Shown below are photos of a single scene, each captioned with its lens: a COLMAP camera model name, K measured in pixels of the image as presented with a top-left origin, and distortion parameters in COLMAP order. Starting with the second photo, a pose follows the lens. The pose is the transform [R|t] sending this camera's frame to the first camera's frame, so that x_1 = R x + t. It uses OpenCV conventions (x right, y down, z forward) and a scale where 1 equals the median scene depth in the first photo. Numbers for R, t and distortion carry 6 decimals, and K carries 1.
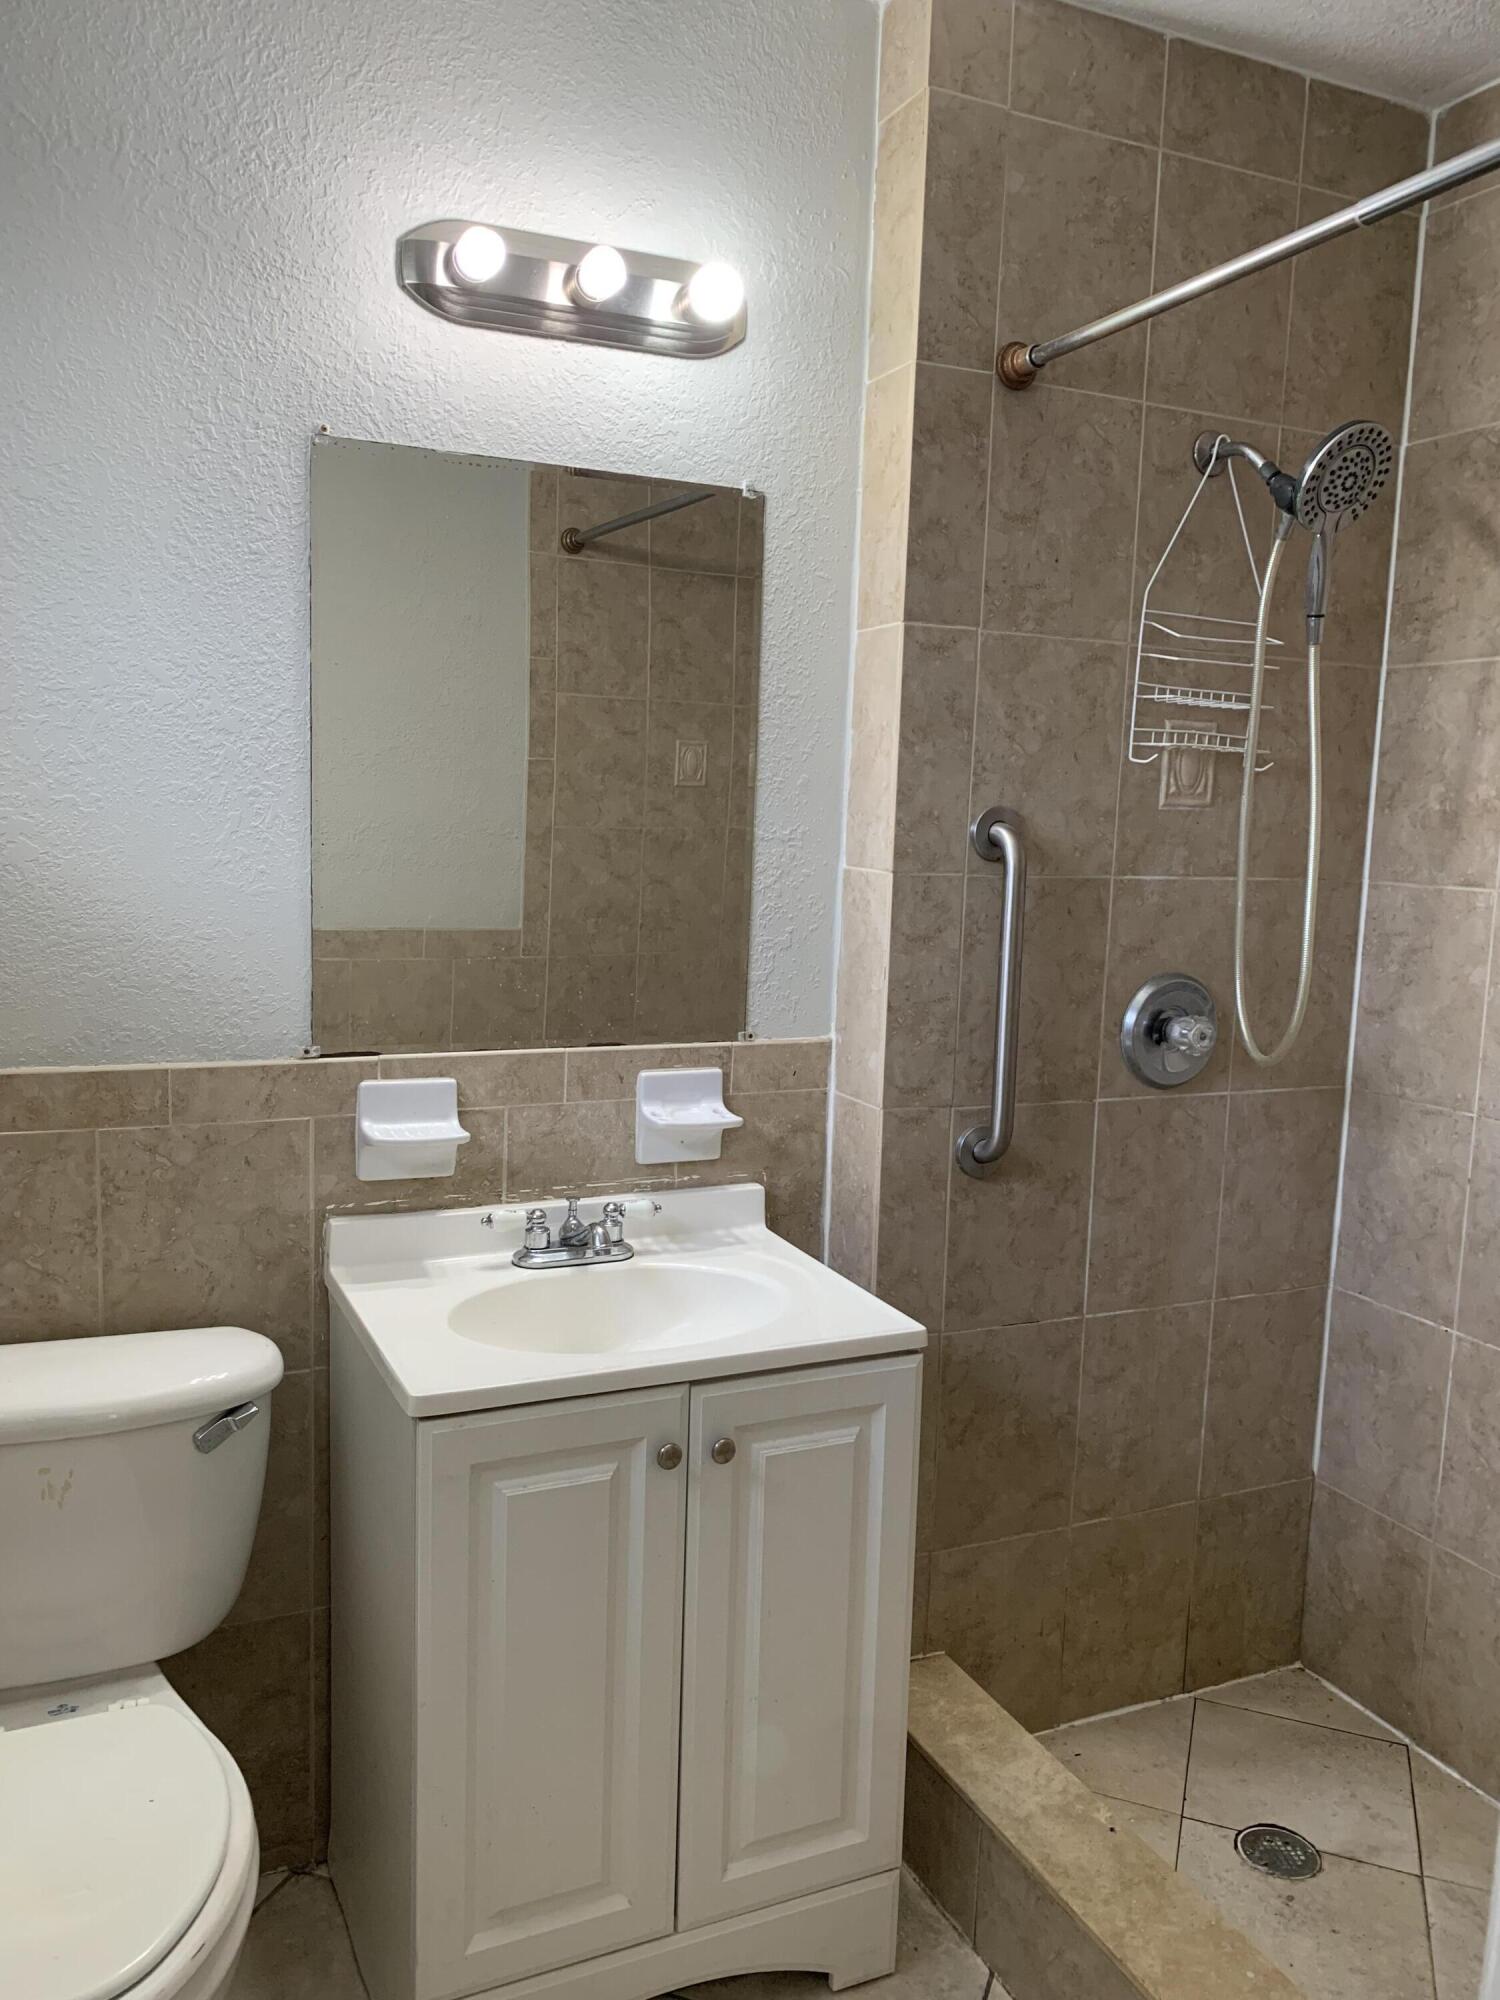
lens RADIAL K [[1551.3, 0, 748.6], [0, 1551.3, 1006.0], [0, 0, 1]] dist [0.057289, -0.101447]
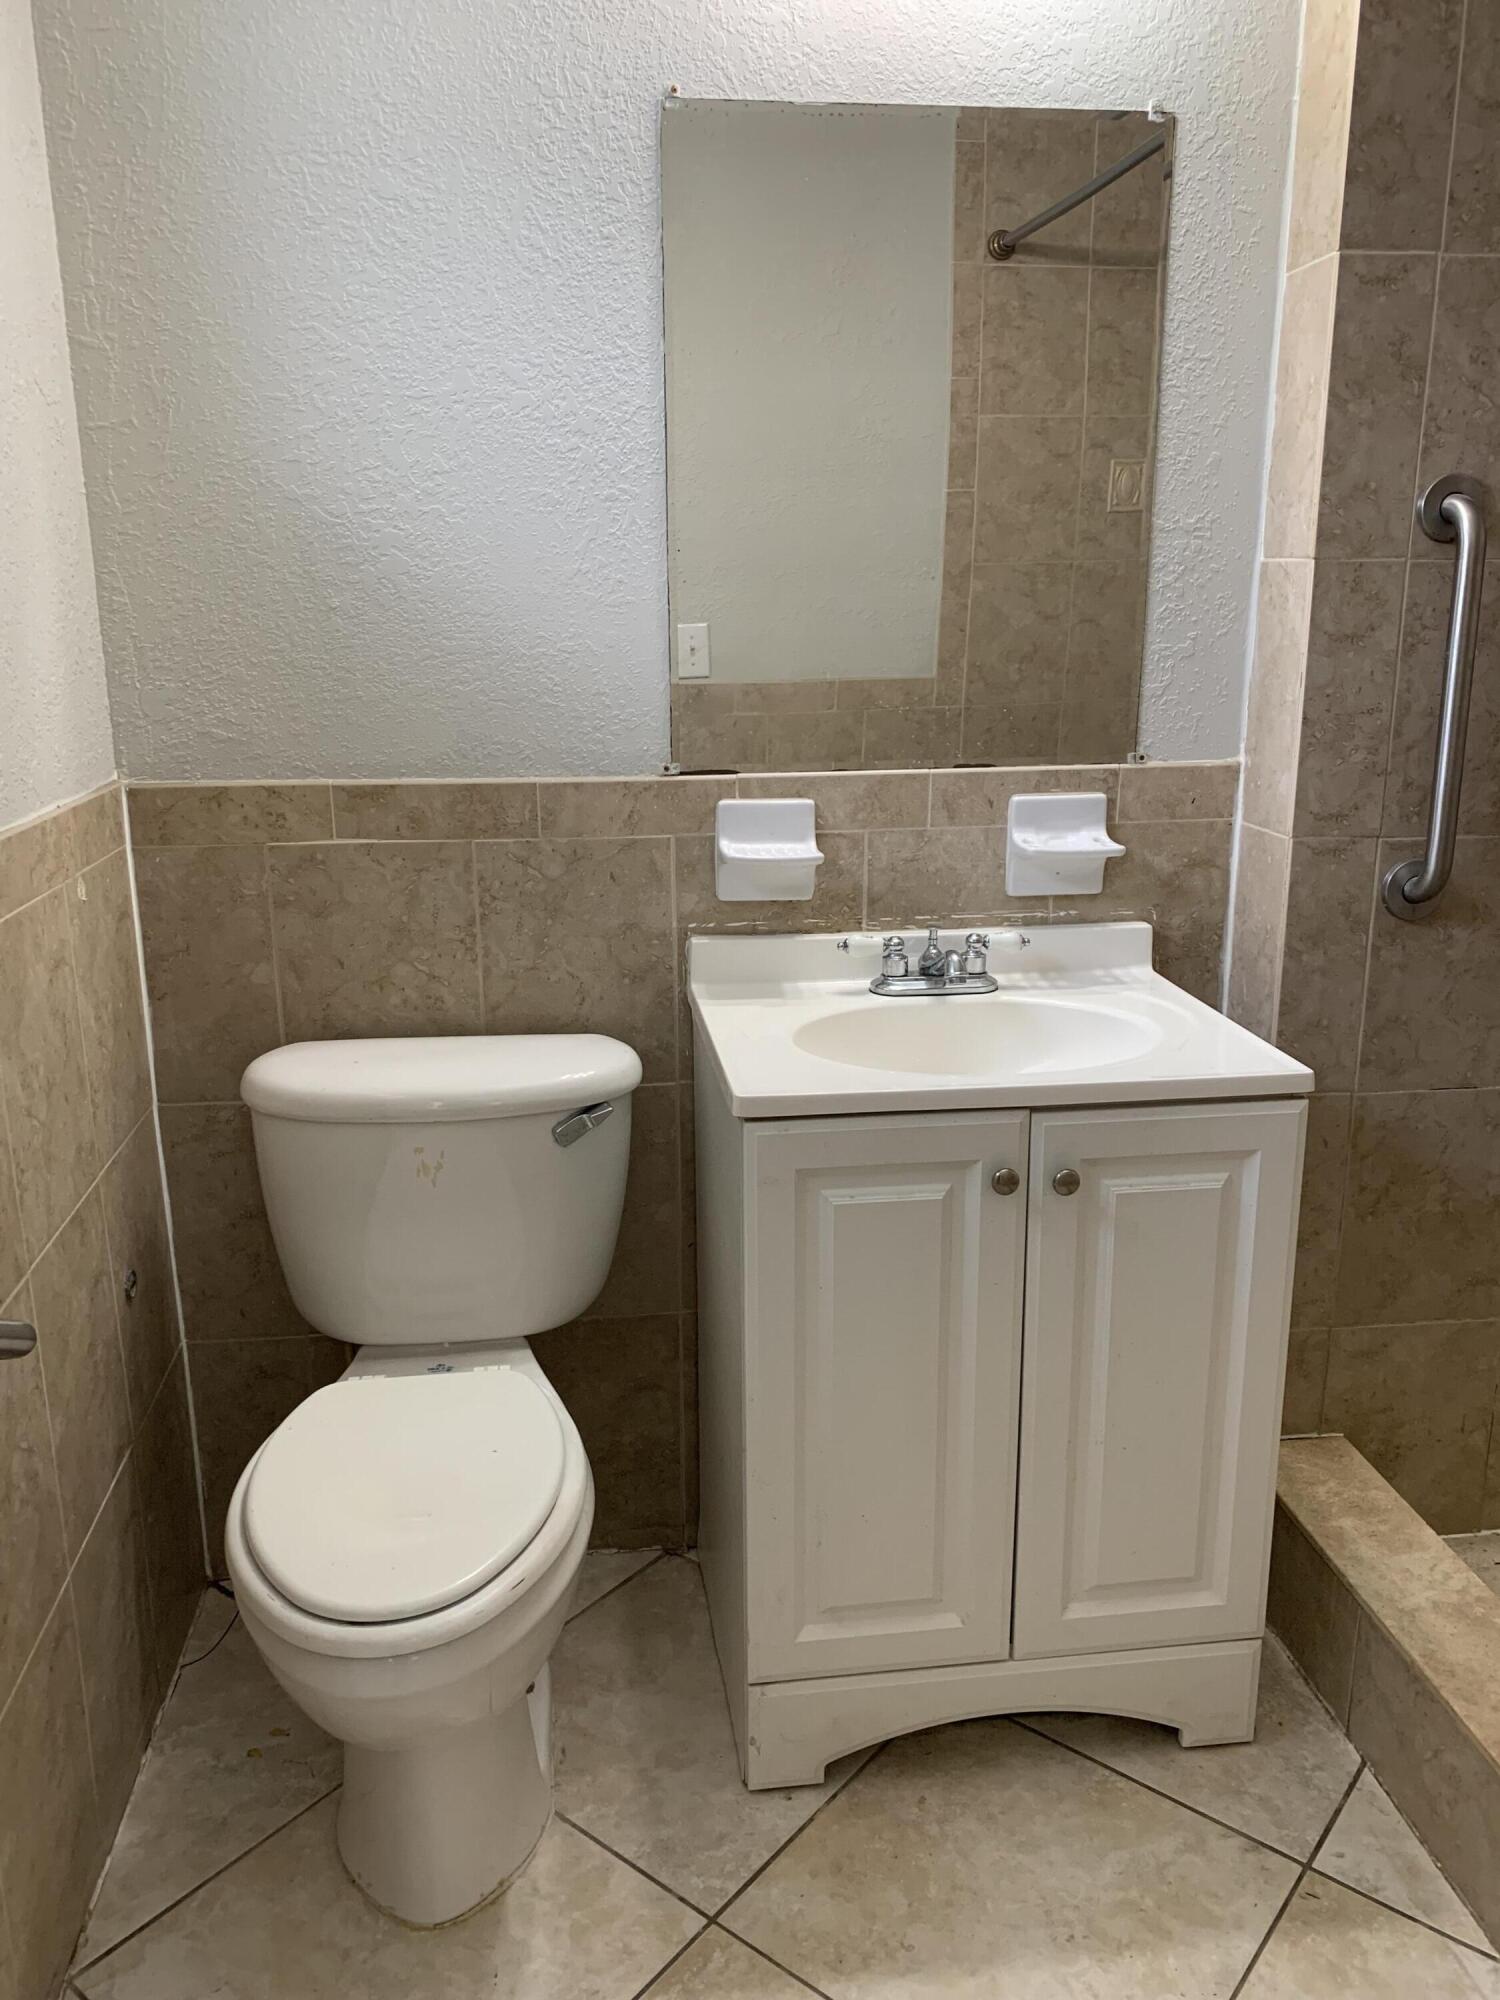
lens RADIAL K [[1557.2, 0, 743.4], [0, 1557.2, 997.6], [0, 0, 1]] dist [0.044107, -0.050646]
pose [[0.951239, 0.036928, -0.306236, 0.069843], [0.000039, 0.992793, 0.119841, 0.052929], [0.308454, -0.114009, 0.944382, 0.055265]]
